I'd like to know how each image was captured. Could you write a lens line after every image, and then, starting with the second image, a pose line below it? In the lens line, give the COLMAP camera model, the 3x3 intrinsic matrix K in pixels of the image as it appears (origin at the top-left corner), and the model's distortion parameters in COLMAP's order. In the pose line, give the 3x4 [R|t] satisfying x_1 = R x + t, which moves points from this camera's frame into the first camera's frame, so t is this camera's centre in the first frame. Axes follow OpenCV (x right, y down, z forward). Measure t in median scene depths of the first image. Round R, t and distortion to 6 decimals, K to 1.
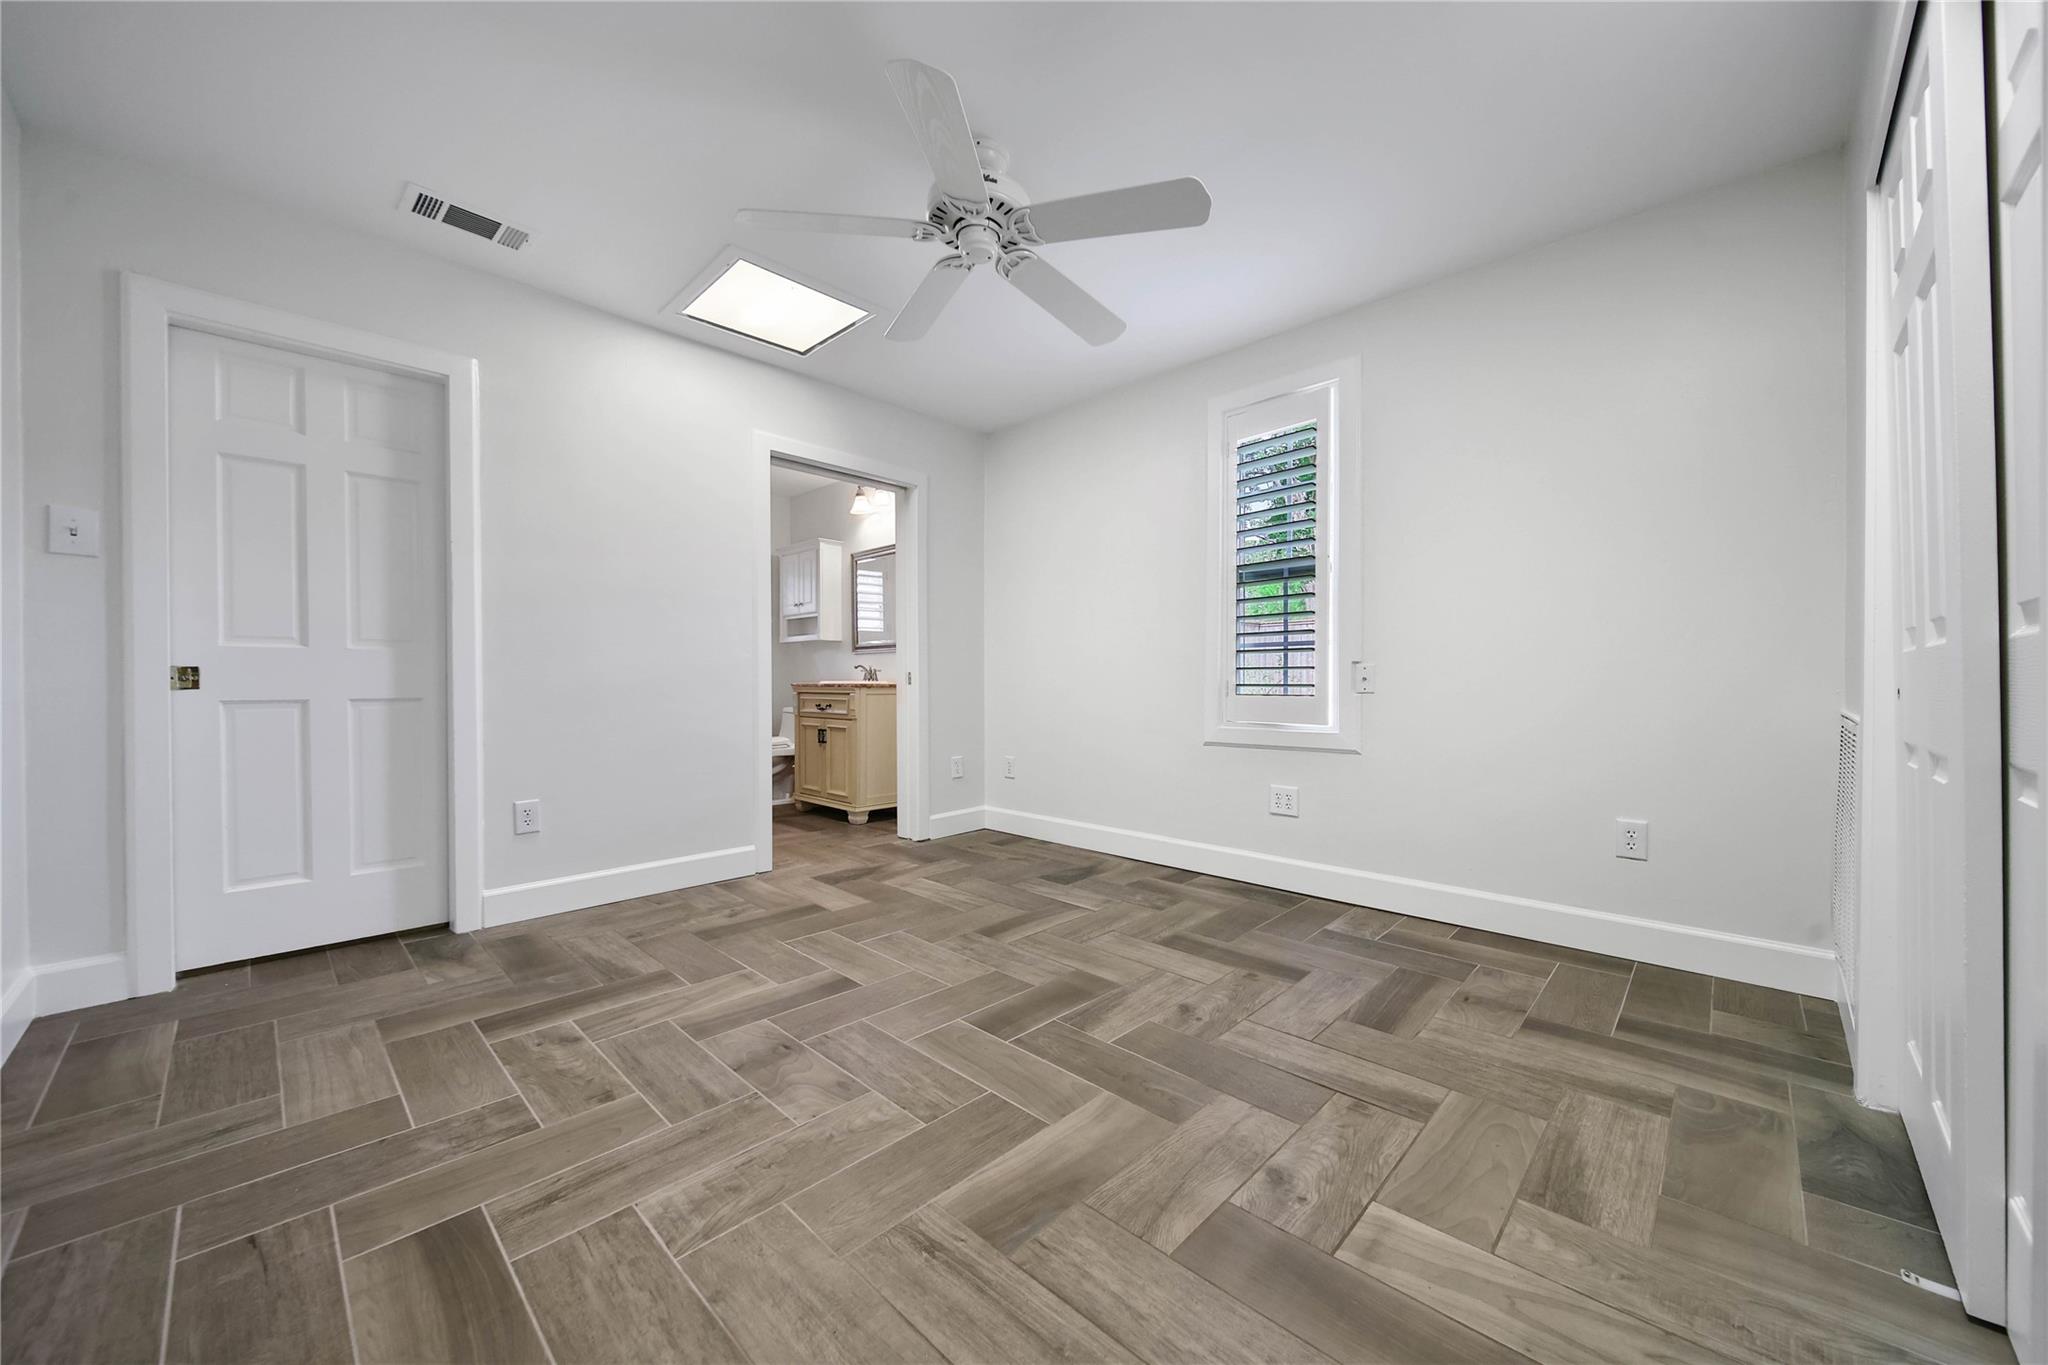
lens RADIAL K [[734.5, 0, 1013.2], [0, 734.5, 682.6], [0, 0, 1]] dist [0.009277, -0.002324]
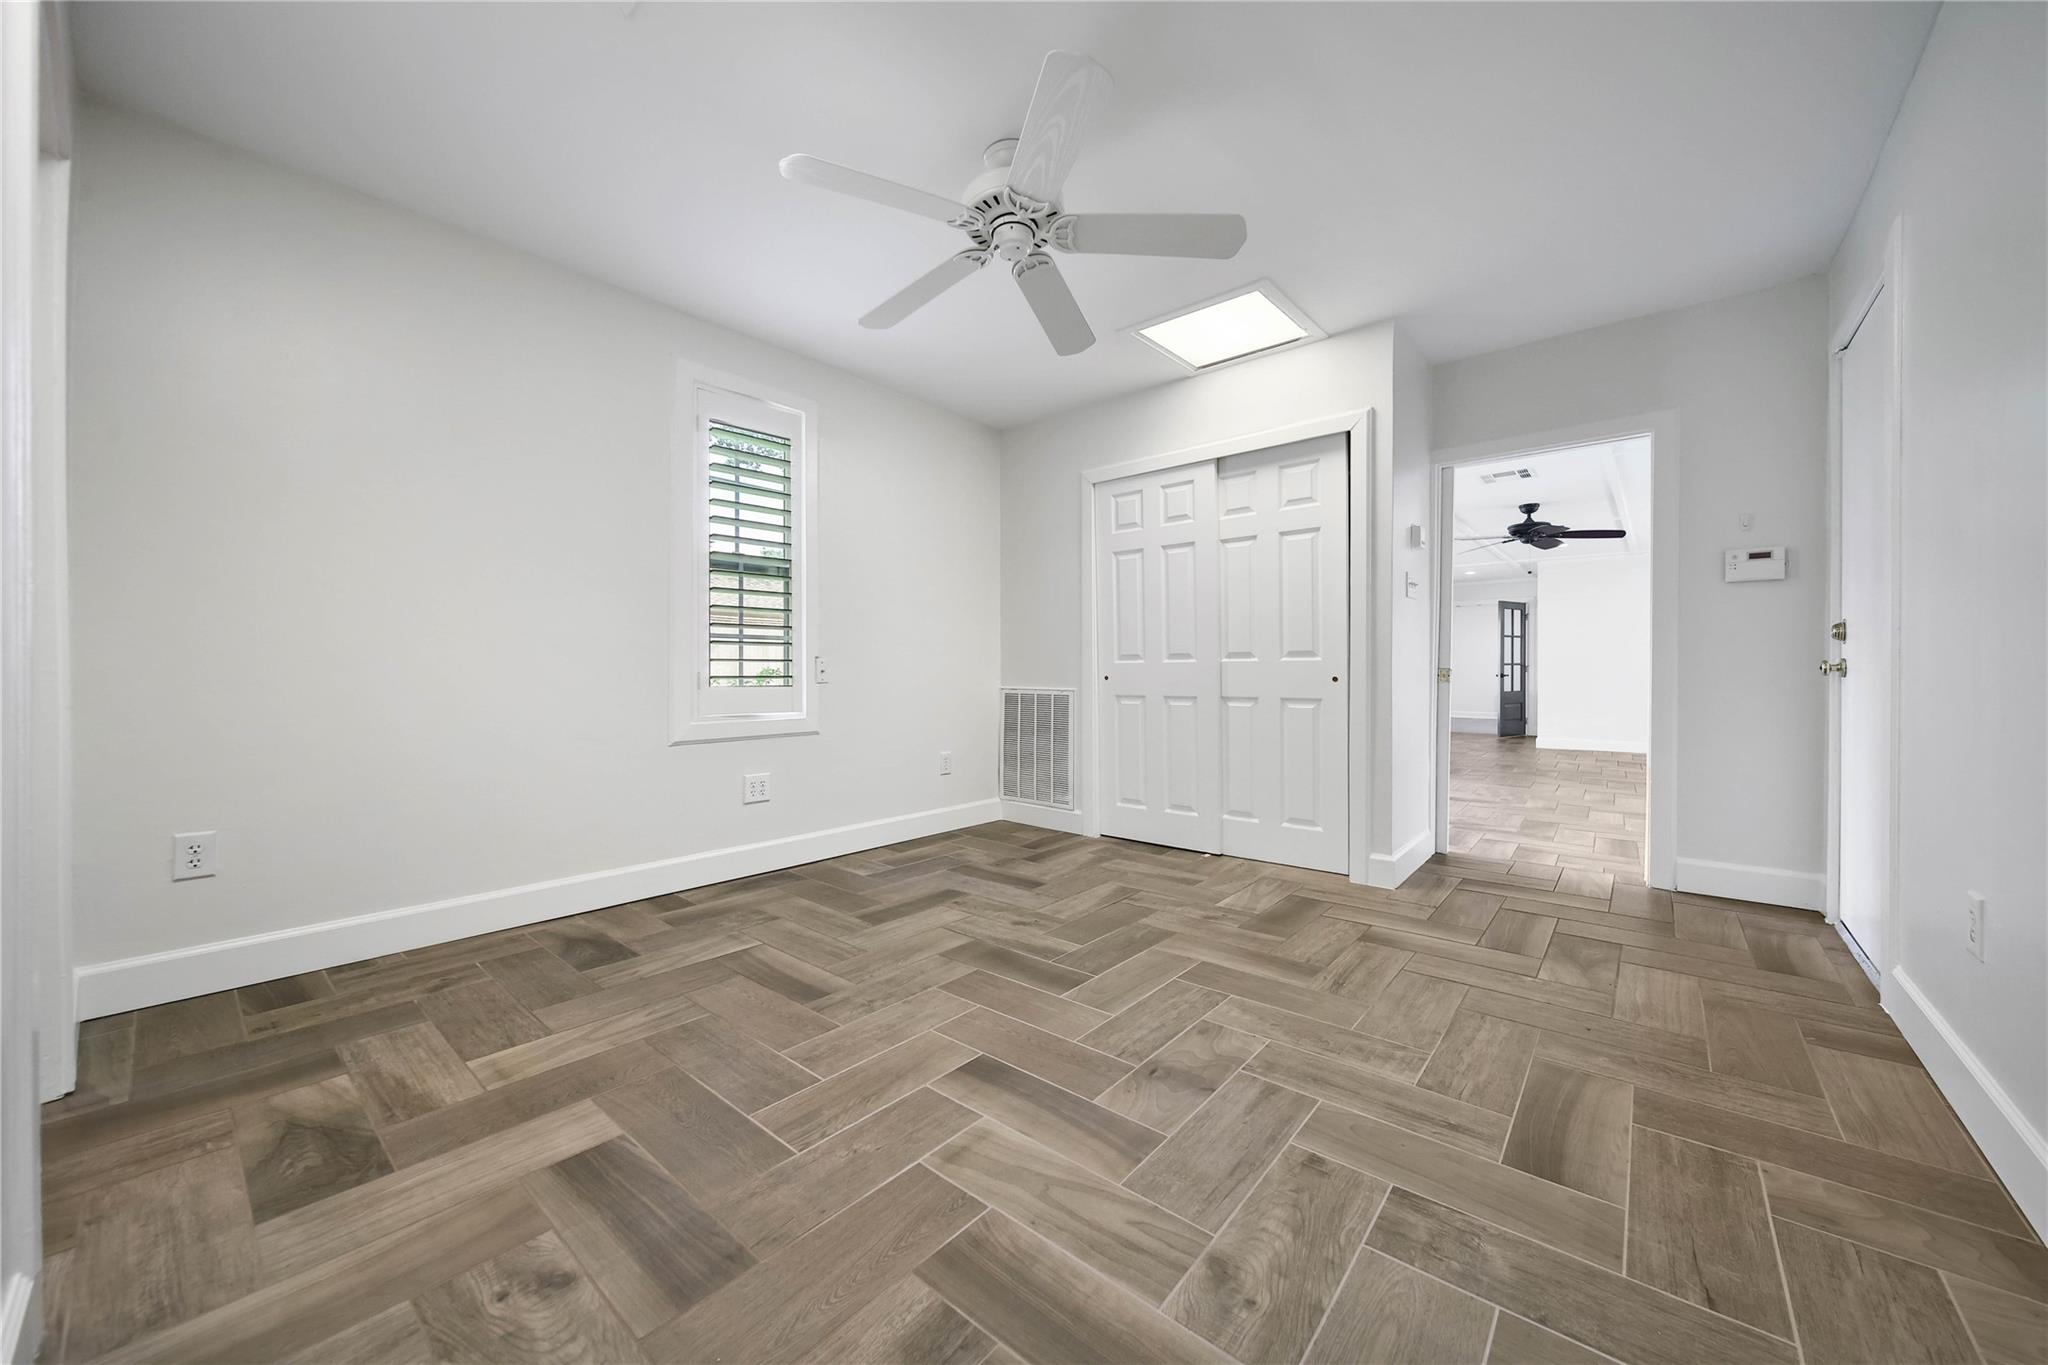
lens RADIAL K [[734.5, 0, 1013.9], [0, 734.5, 673.8], [0, 0, 1]] dist [0.009277, -0.002324]
pose [[-0.055340, 0.003079, 0.998463, -1.817803], [-0.001183, 0.999994, -0.003149, 0.004644], [-0.998467, -0.001355, -0.055336, 1.831713]]
